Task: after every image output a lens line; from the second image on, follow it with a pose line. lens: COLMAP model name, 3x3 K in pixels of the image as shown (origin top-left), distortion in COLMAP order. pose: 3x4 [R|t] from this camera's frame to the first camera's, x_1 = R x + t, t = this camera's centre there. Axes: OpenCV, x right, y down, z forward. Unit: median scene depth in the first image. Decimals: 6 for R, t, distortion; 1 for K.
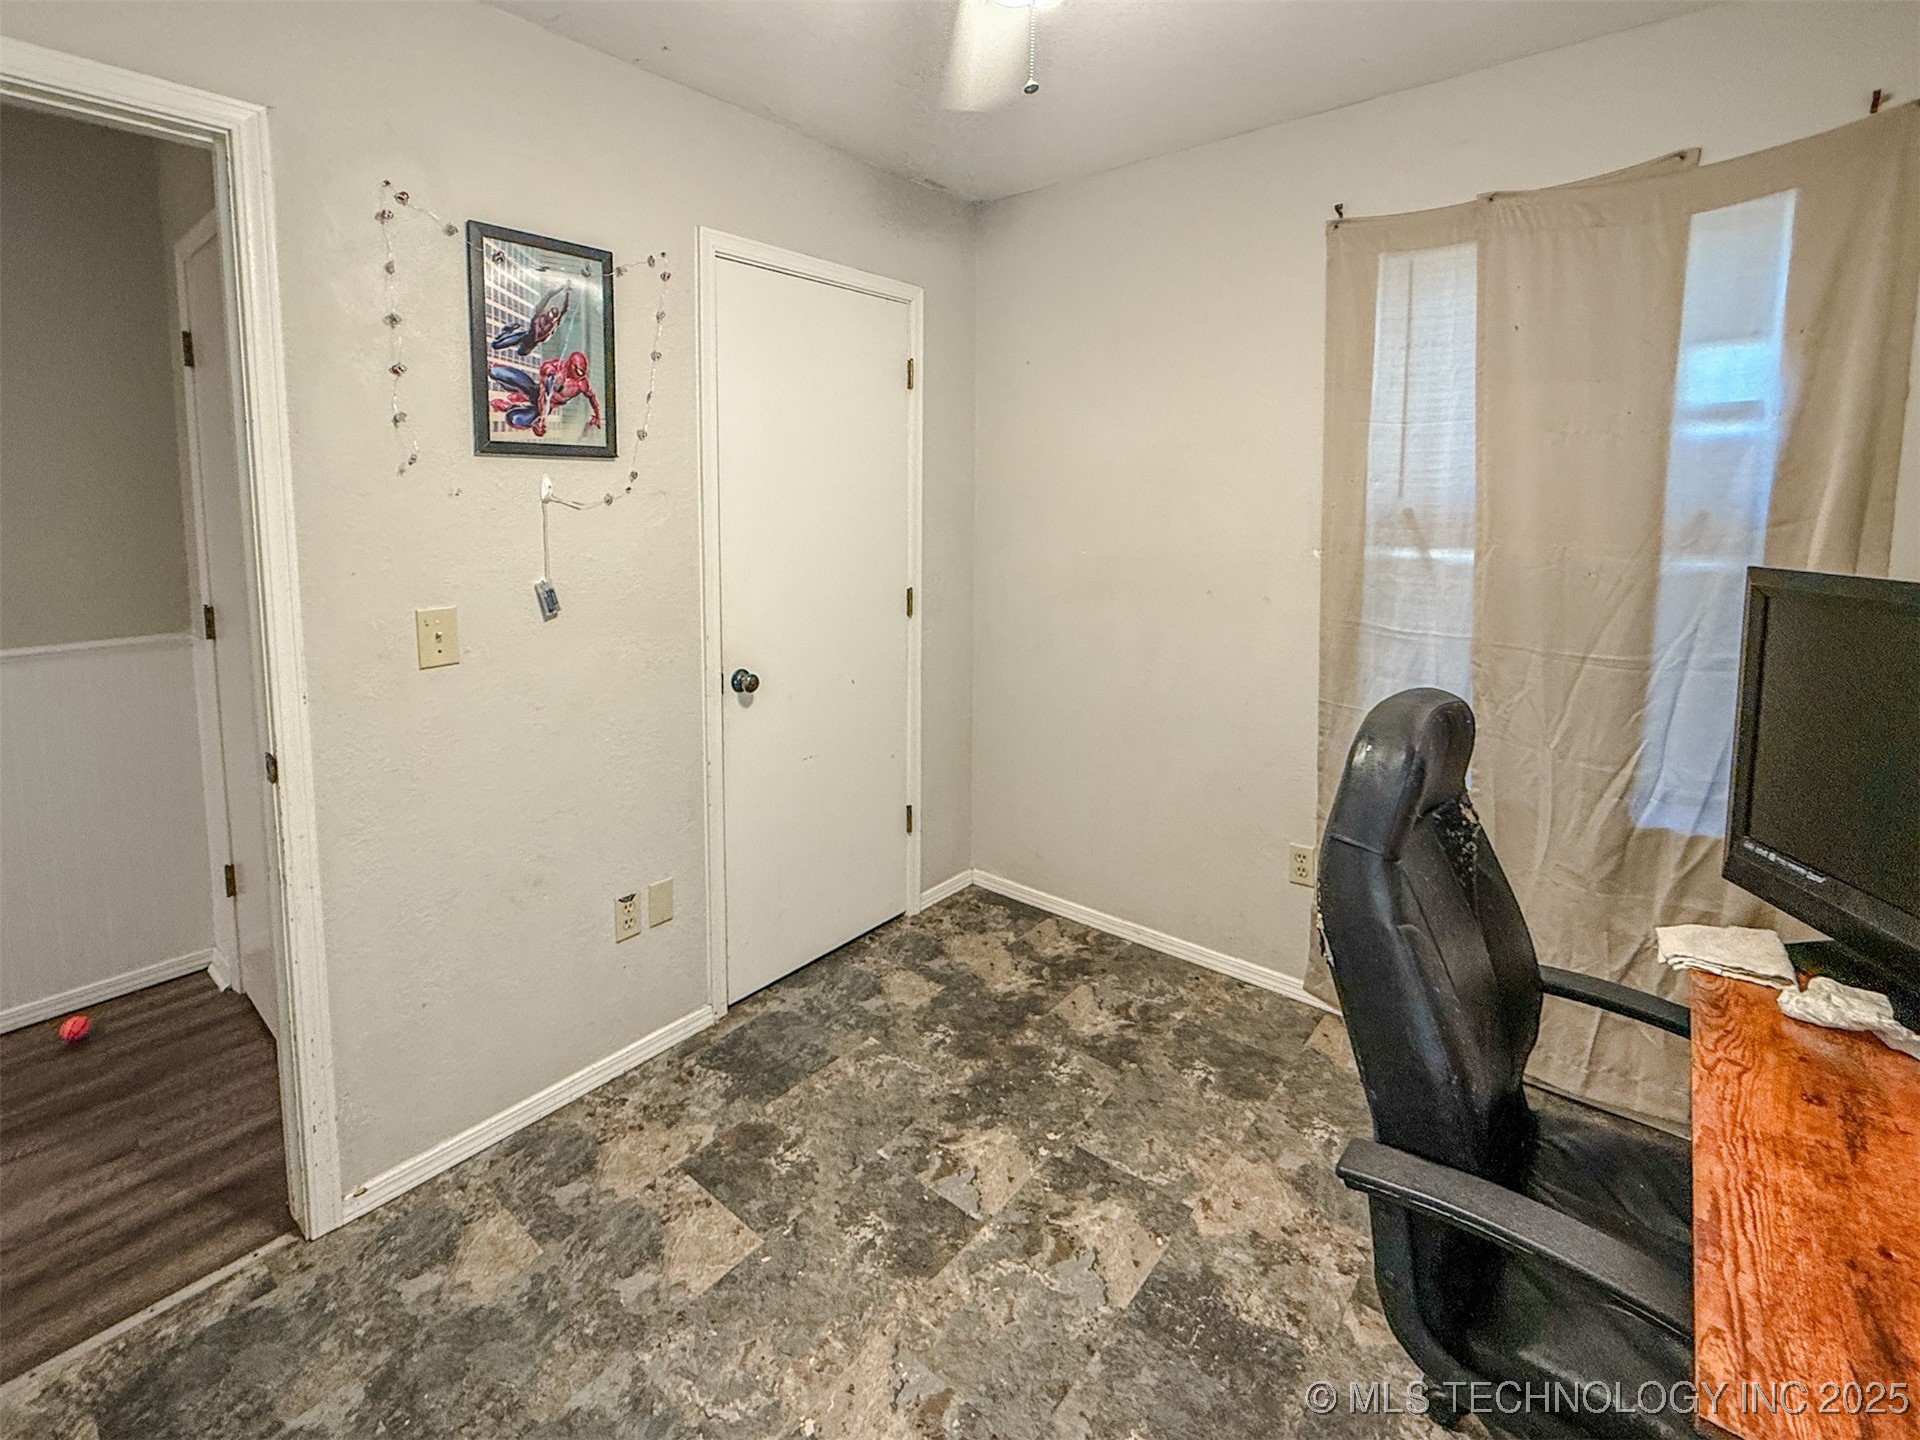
lens RADIAL K [[897.6, 0, 937.0], [0, 897.6, 585.7], [0, 0, 1]] dist [-0.002805, 0.000815]
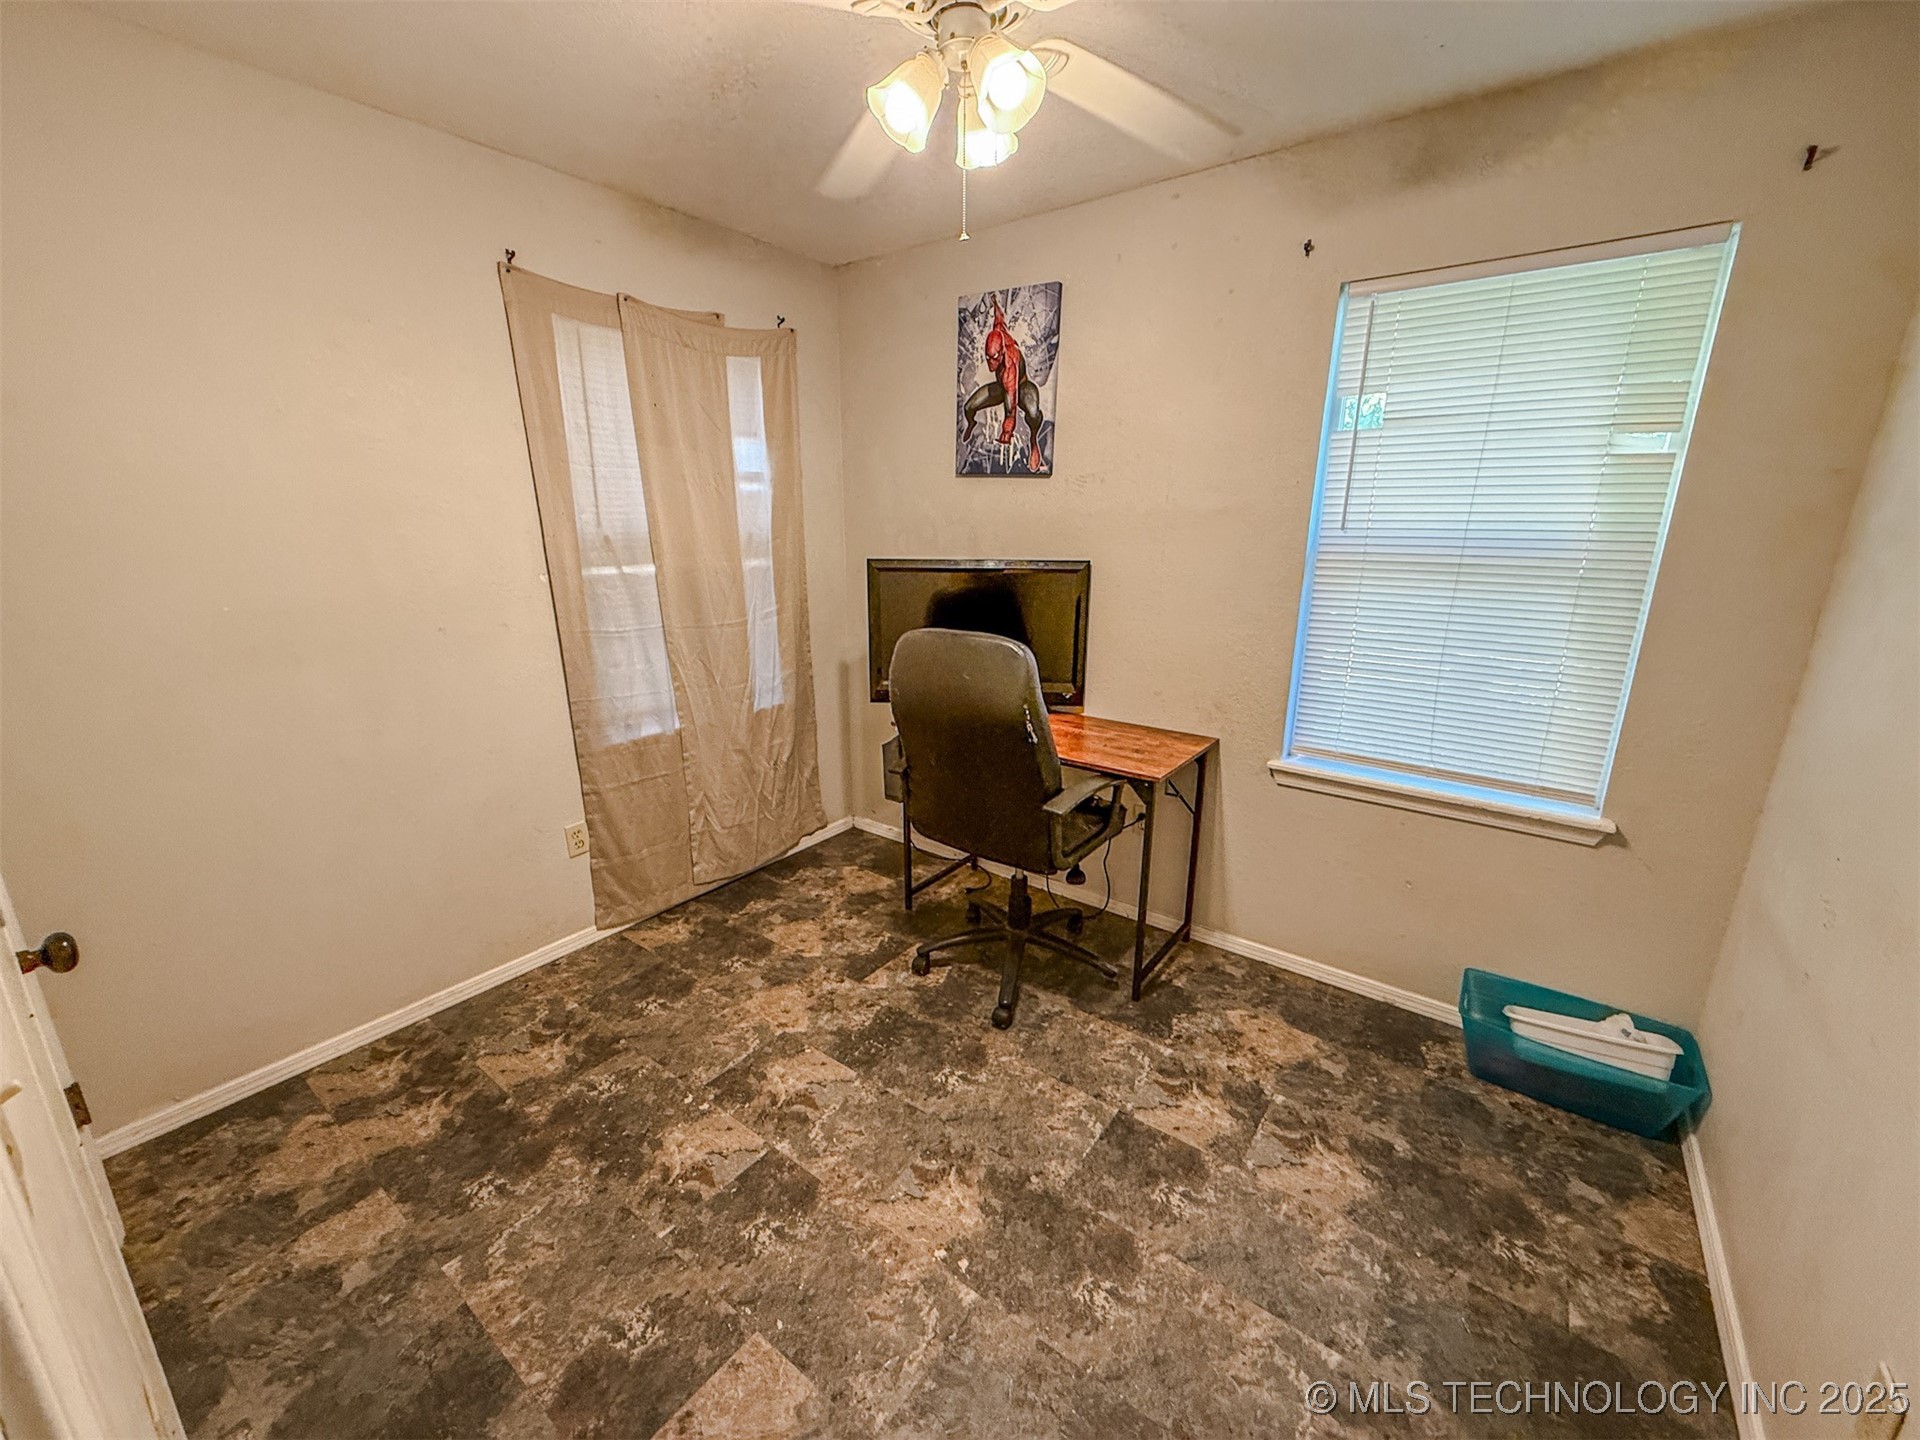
lens RADIAL K [[754.0, 0, 953.9], [0, 754.0, 712.7], [0, 0, 1]] dist [0.001763, 0.000071]
pose [[-0.057735, -0.253136, 0.965706, -0.741577], [0.095767, 0.961455, 0.257747, -0.086729], [-0.993728, 0.107364, -0.031267, 0.673212]]
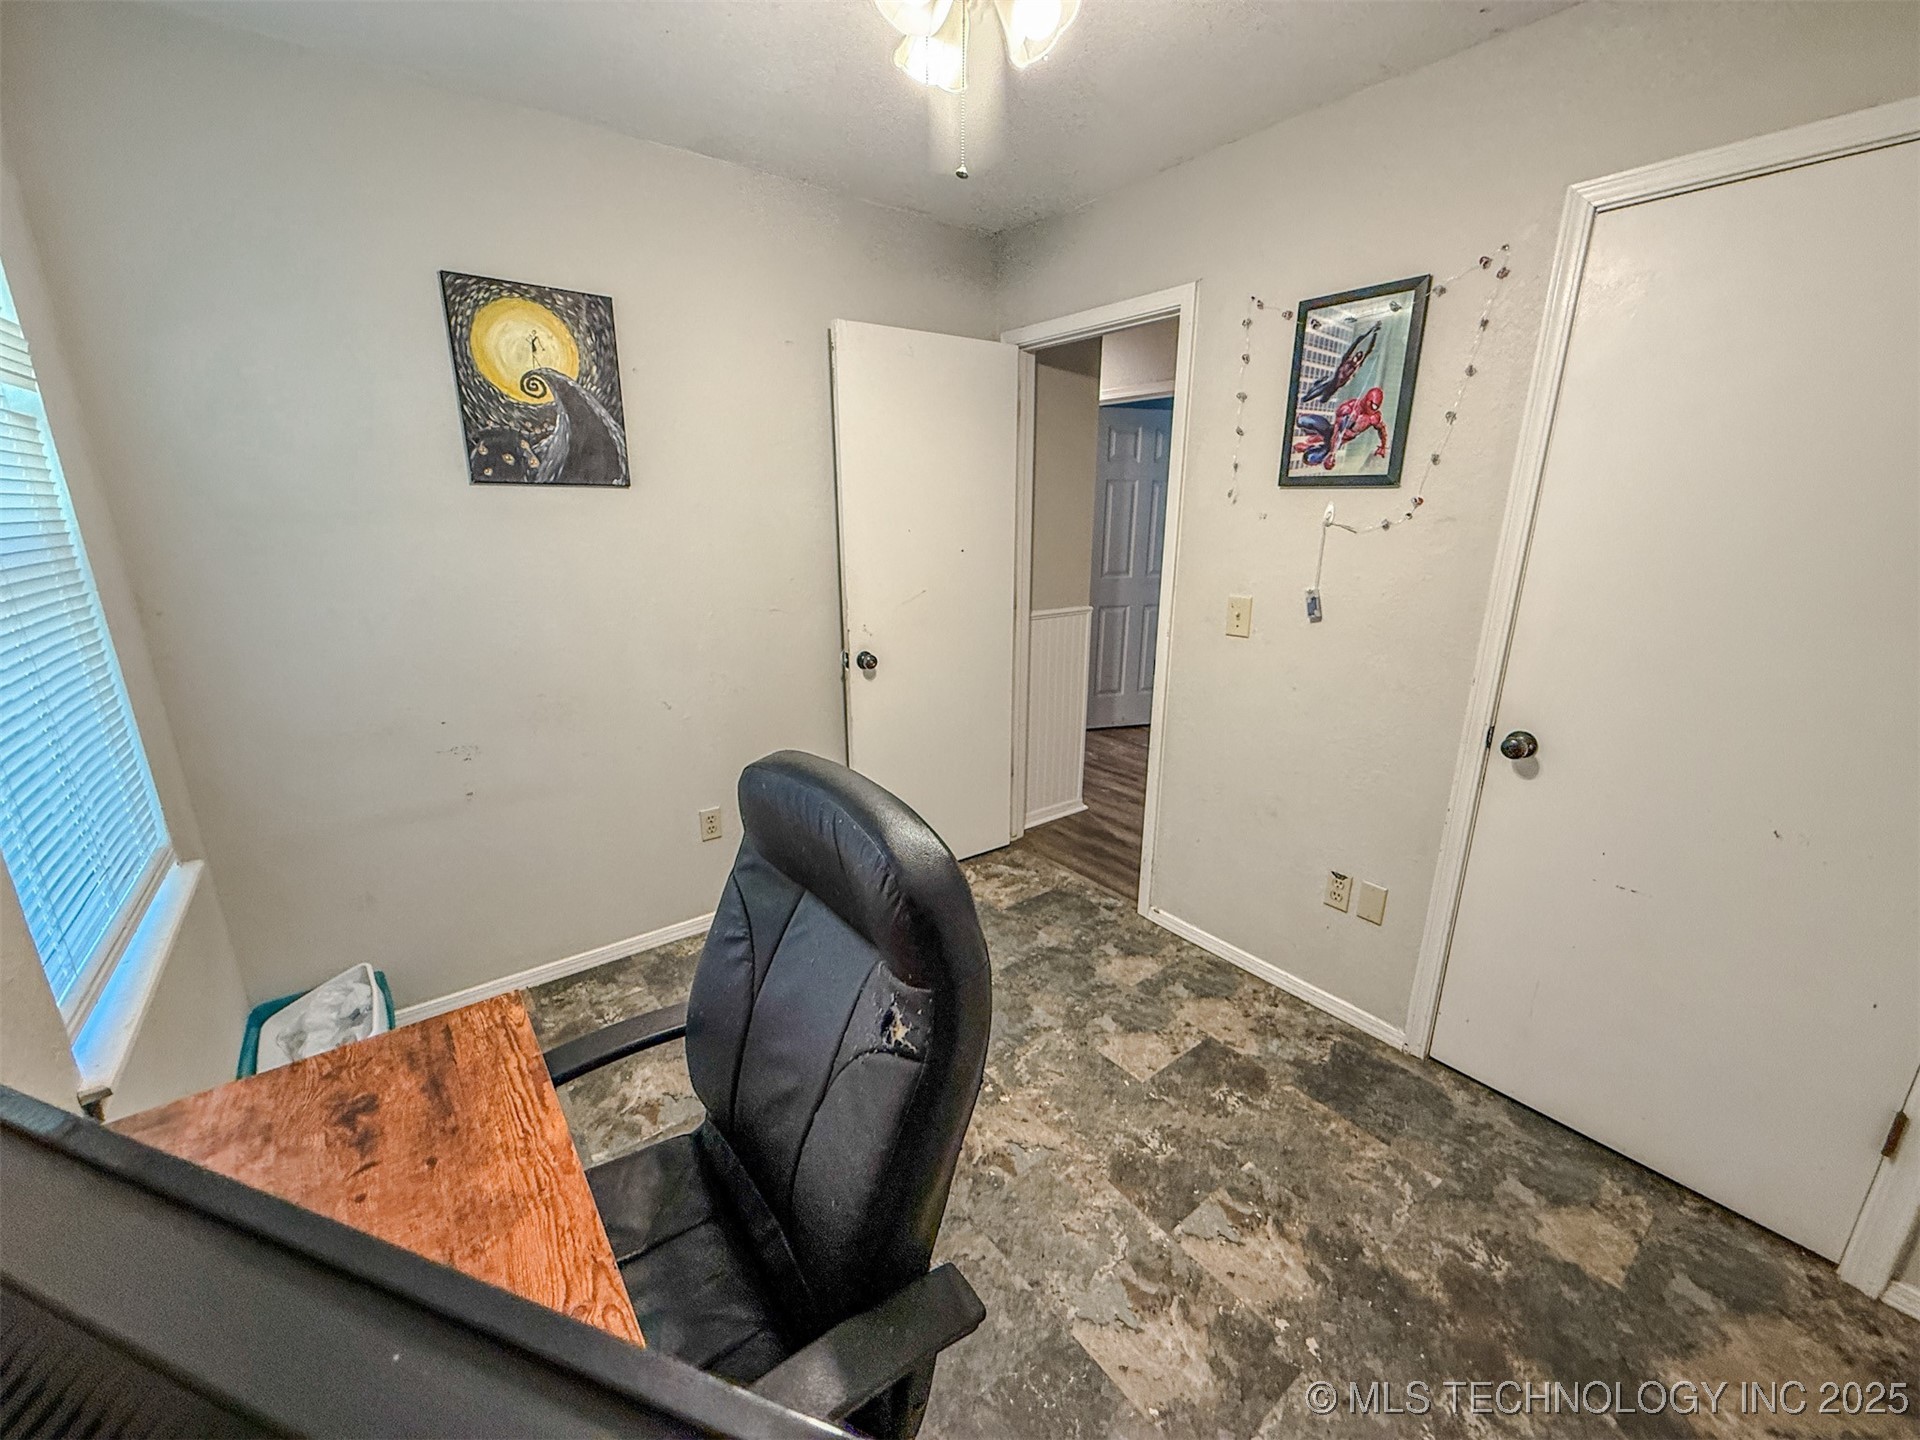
lens RADIAL K [[754.0, 0, 953.9], [0, 754.0, 712.7], [0, 0, 1]] dist [0.001763, 0.000071]
pose [[-0.215612, 0.261378, -0.940847, 0.729559], [-0.100546, 0.952446, 0.287642, -0.098268], [0.971289, 0.156618, -0.179079, 0.758577]]
